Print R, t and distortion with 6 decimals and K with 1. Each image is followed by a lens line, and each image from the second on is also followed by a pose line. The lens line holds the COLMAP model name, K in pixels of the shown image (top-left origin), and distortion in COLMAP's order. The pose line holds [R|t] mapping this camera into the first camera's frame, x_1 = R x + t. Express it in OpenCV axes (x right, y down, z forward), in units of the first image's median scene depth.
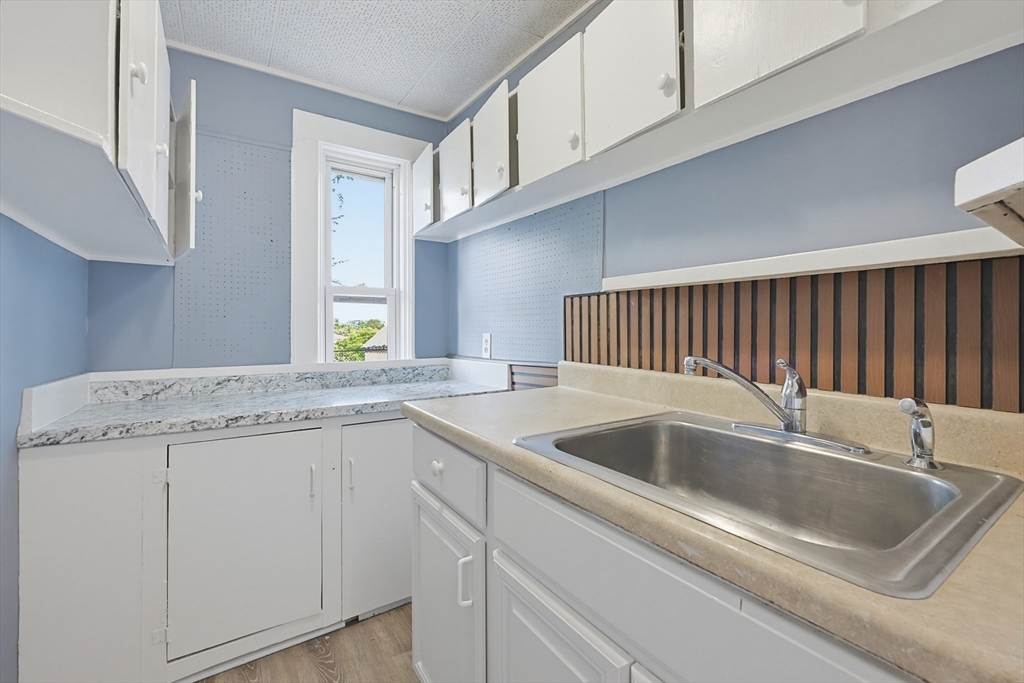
lens RADIAL K [[438.9, 0, 513.6], [0, 438.9, 334.4], [0, 0, 1]] dist [-0.001426, 0.000274]
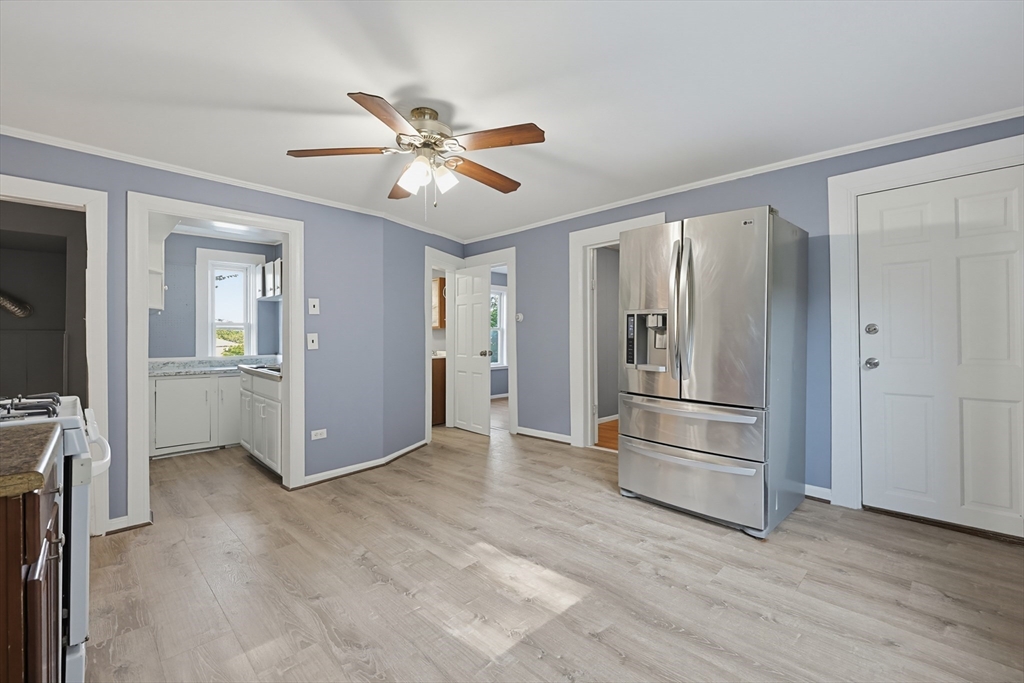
lens RADIAL K [[438.9, 0, 511.2], [0, 438.9, 339.5], [0, 0, 1]] dist [-0.001426, 0.000274]
pose [[0.980943, 0.000215, 0.194297, 0.715309], [0.000450, 0.999994, -0.003381, -0.017935], [-0.194297, 0.003404, 0.980937, -1.681369]]
